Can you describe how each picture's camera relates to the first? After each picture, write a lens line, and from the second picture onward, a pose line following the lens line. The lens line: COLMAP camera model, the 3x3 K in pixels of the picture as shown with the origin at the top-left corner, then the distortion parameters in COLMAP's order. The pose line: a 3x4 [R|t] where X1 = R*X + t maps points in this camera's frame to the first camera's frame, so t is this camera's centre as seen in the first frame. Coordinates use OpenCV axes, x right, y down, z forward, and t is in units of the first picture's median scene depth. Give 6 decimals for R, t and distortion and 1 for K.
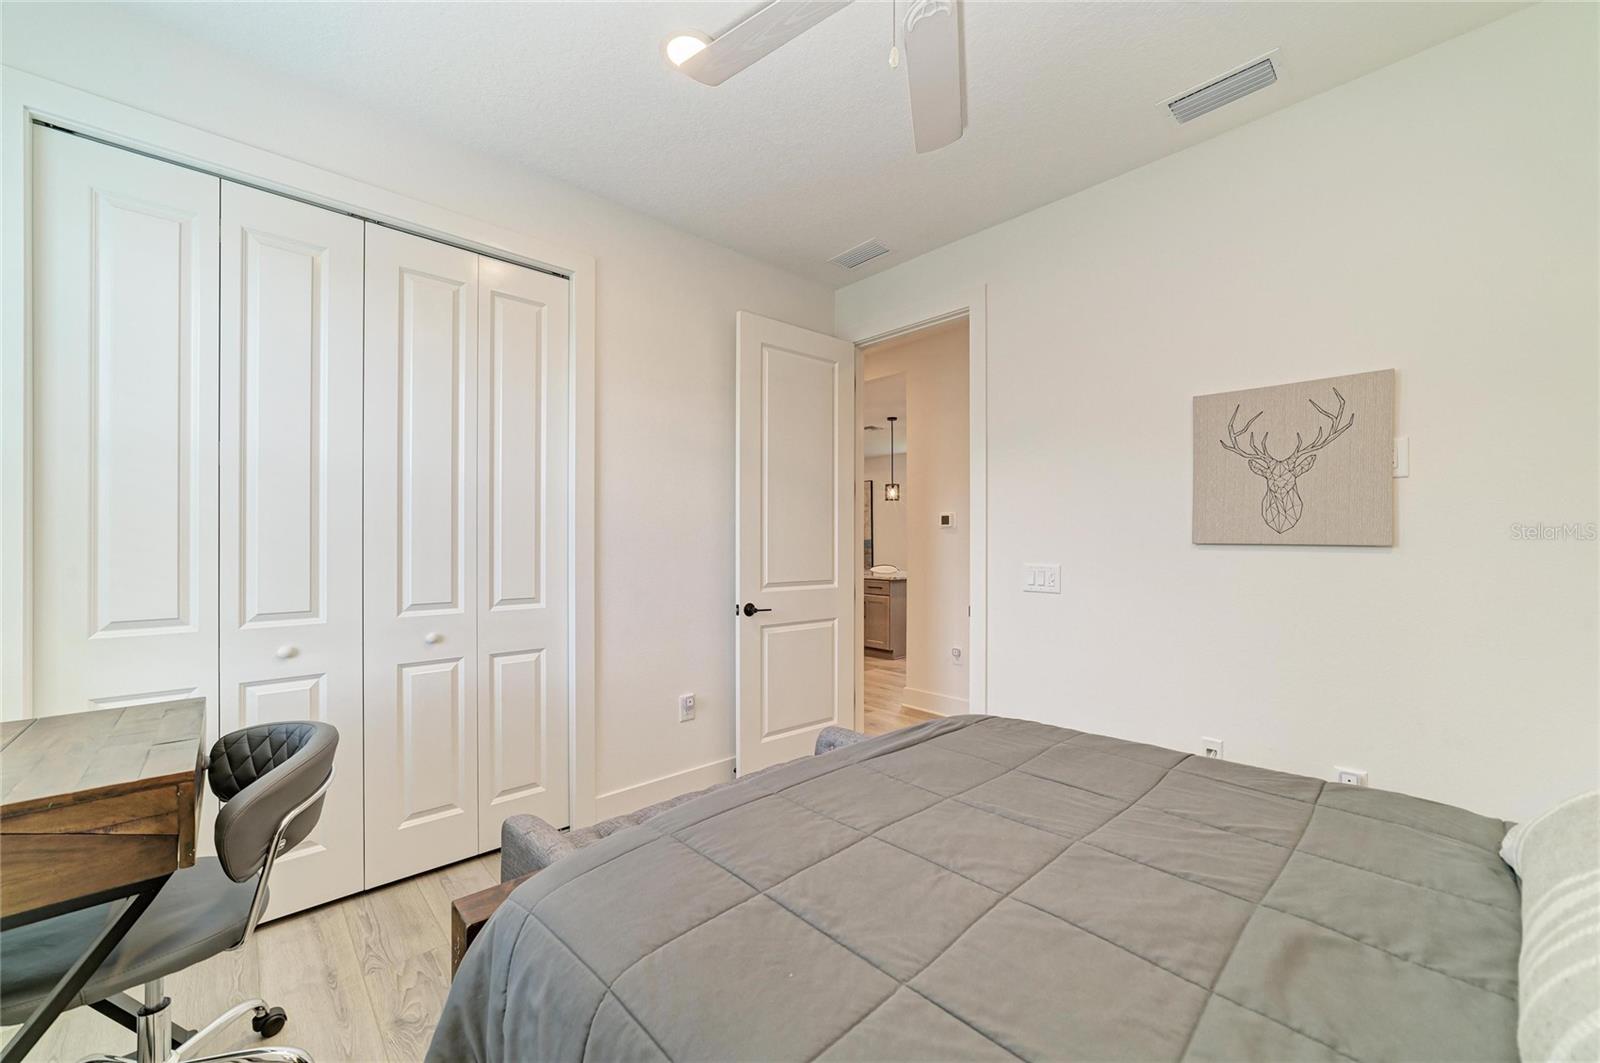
lens RADIAL K [[621.3, 0, 804.9], [0, 621.3, 539.4], [0, 0, 1]] dist [-0.015476, 0.005249]
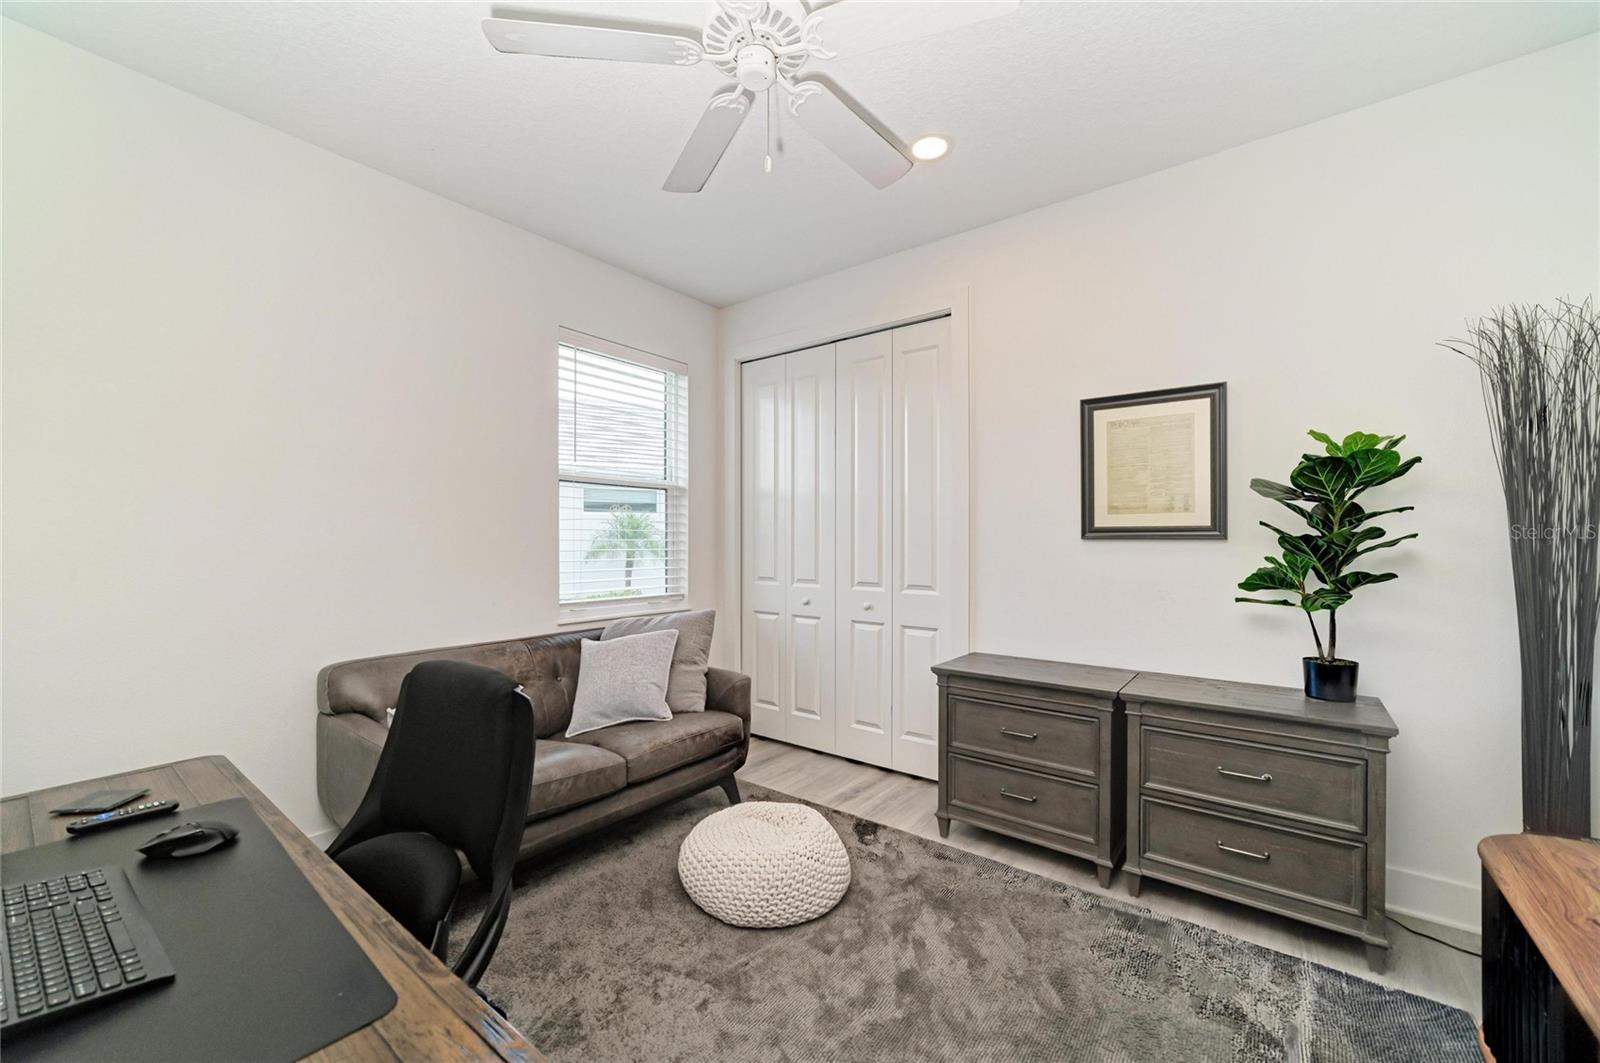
lens RADIAL K [[621.3, 0, 804.9], [0, 621.3, 539.4], [0, 0, 1]] dist [-0.015476, 0.005249]
pose [[0.156133, 0.003427, -0.987730, 0.836240], [0.008260, 0.999954, 0.004775, -0.006604], [0.987701, -0.008904, 0.156098, 0.635325]]
